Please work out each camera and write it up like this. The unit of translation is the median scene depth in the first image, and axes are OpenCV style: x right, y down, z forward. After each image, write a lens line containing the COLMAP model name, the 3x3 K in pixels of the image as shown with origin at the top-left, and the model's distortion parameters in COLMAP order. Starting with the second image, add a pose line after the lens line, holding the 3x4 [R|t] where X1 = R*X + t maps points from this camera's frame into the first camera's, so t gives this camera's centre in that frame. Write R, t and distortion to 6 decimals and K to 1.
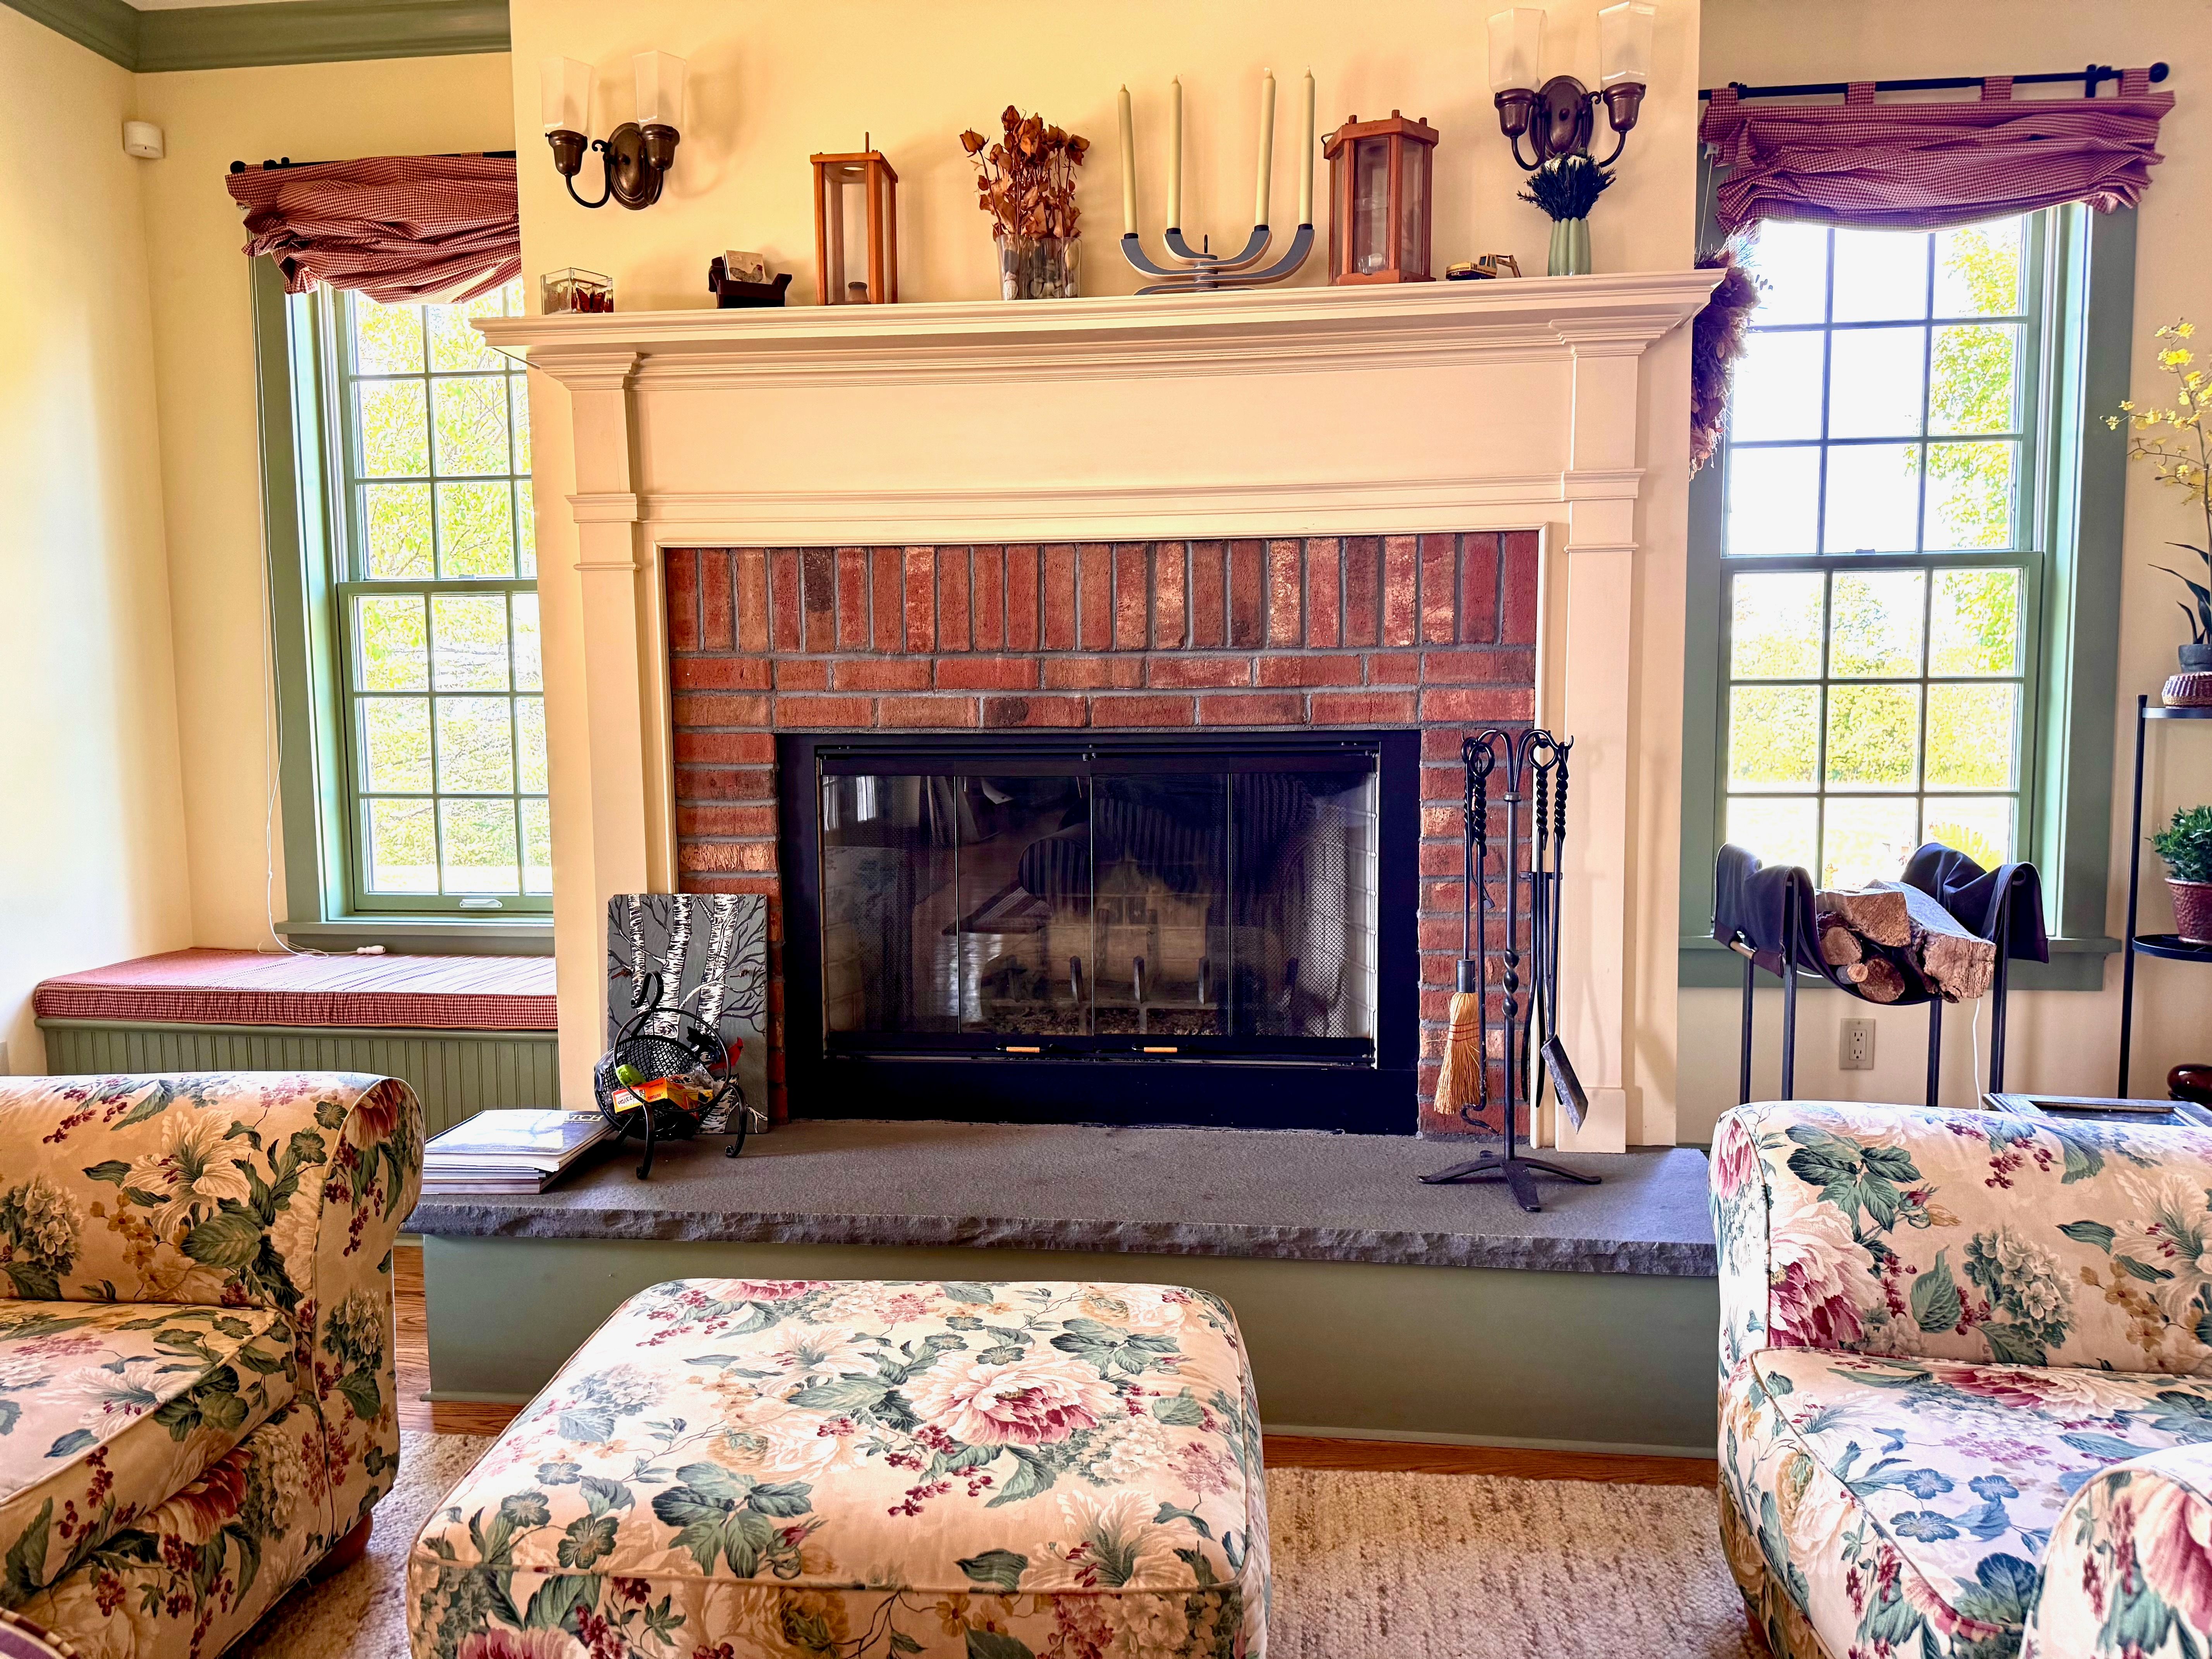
lens RADIAL K [[1512.5, 0, 1106.0], [0, 1512.5, 829.5], [0, 0, 1]] dist [0.071074, -0.076213]
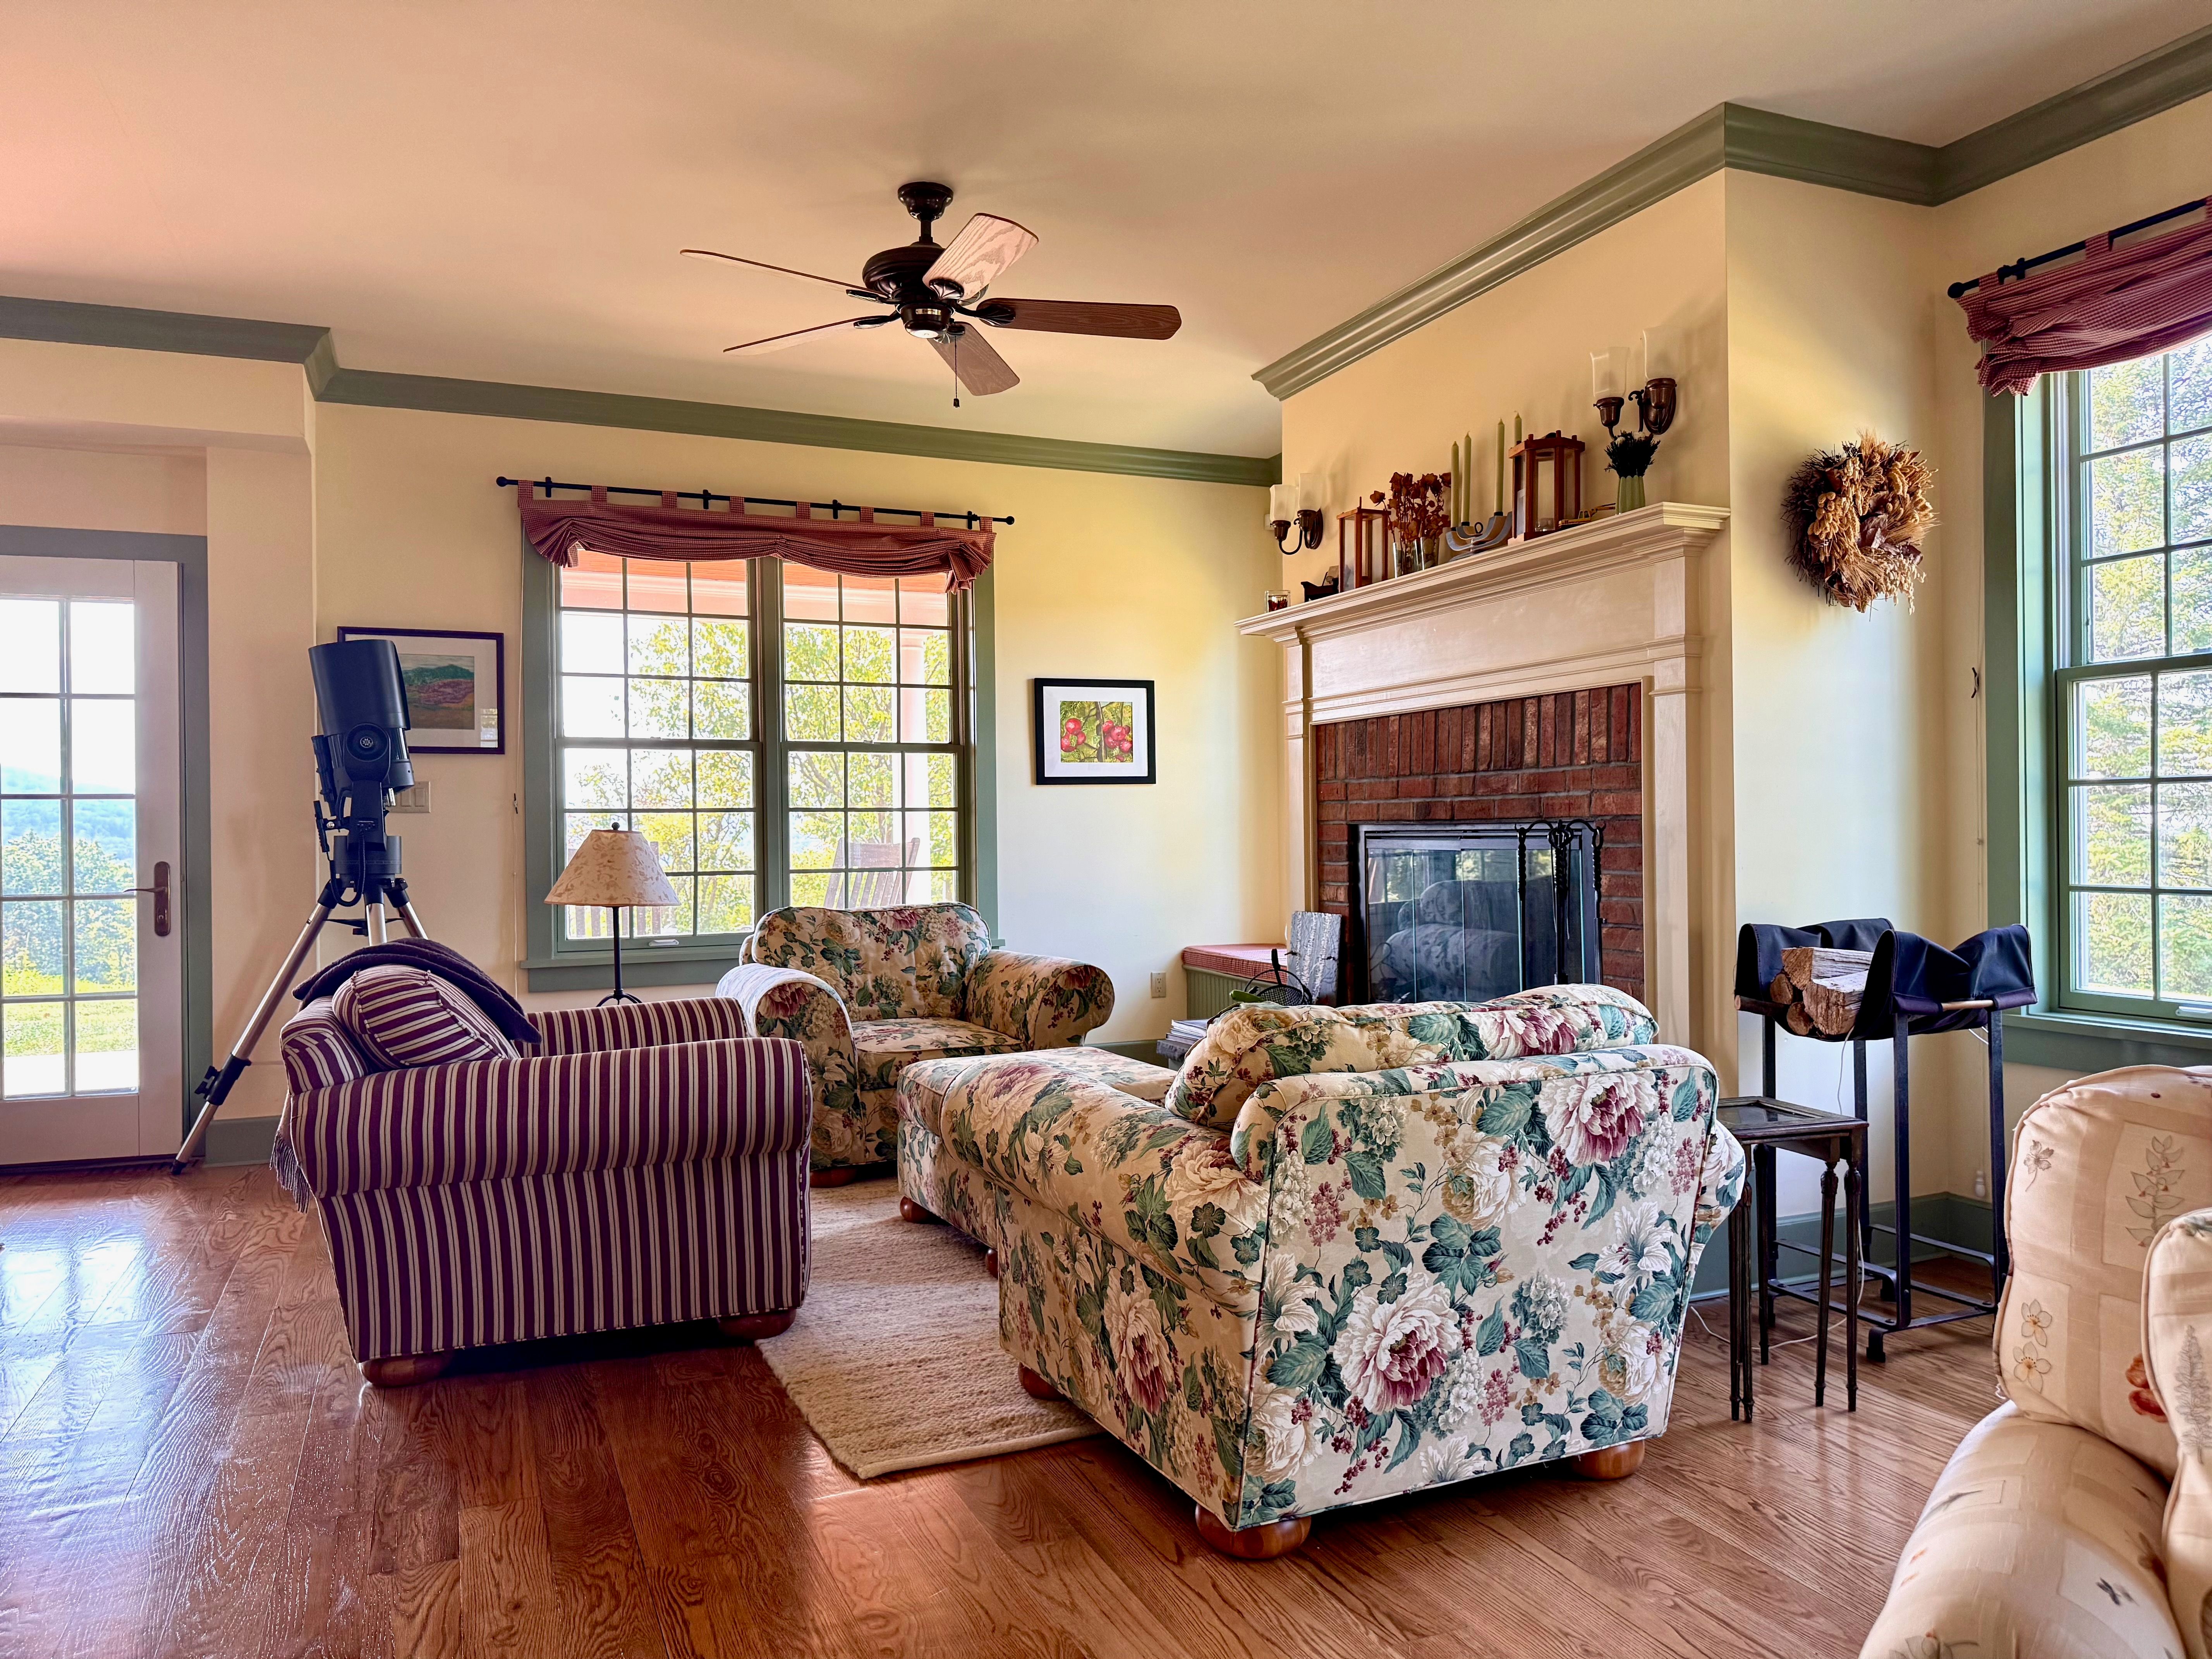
lens RADIAL K [[1557.5, 0, 1104.4], [0, 1557.5, 815.8], [0, 0, 1]] dist [0.045972, -0.054124]
pose [[0.485501, -0.004775, -0.874223, 1.283799], [-0.054150, 0.997901, -0.035523, 0.008800], [0.872557, 0.064586, 0.484223, -0.142132]]
